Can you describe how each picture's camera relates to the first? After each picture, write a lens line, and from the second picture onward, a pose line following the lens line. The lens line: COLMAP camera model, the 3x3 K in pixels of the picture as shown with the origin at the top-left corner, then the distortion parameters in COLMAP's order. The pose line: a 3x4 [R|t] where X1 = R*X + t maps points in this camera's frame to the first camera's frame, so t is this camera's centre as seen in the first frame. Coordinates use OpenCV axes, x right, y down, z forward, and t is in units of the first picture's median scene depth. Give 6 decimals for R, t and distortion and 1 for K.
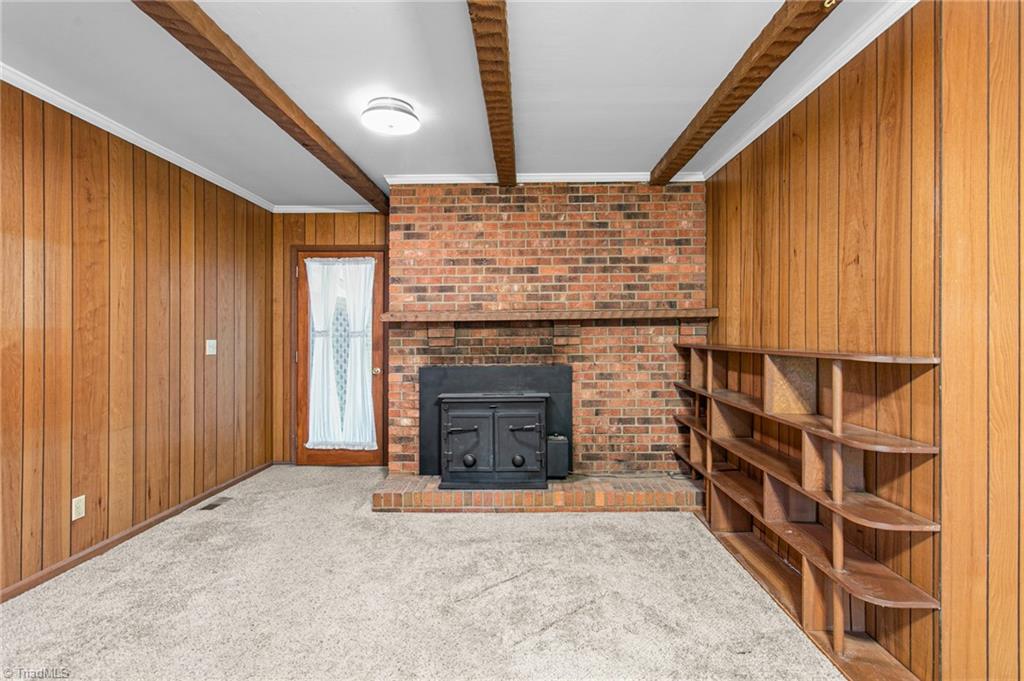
lens RADIAL K [[500.5, 0, 510.9], [0, 500.5, 333.8], [0, 0, 1]] dist [-0.003875, 0.002263]
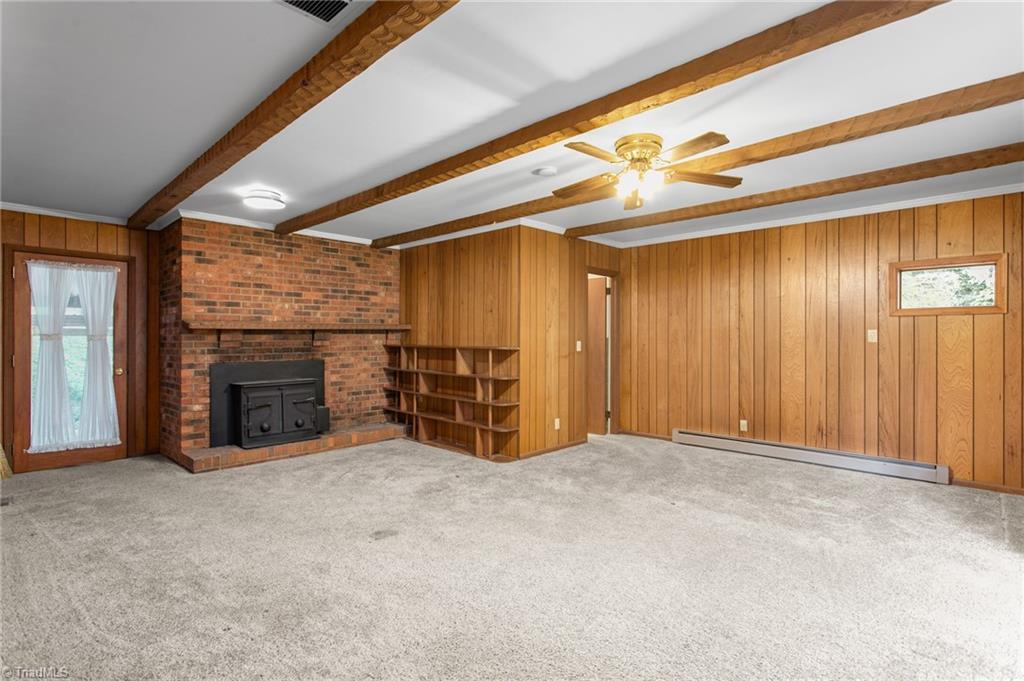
lens RADIAL K [[500.5, 0, 512.8], [0, 500.5, 339.3], [0, 0, 1]] dist [-0.003875, 0.002263]
pose [[0.679337, 0.003650, 0.733818, -0.601740], [-0.005418, 0.999985, 0.000042, -0.000826], [-0.733807, -0.004004, 0.679346, -0.446188]]
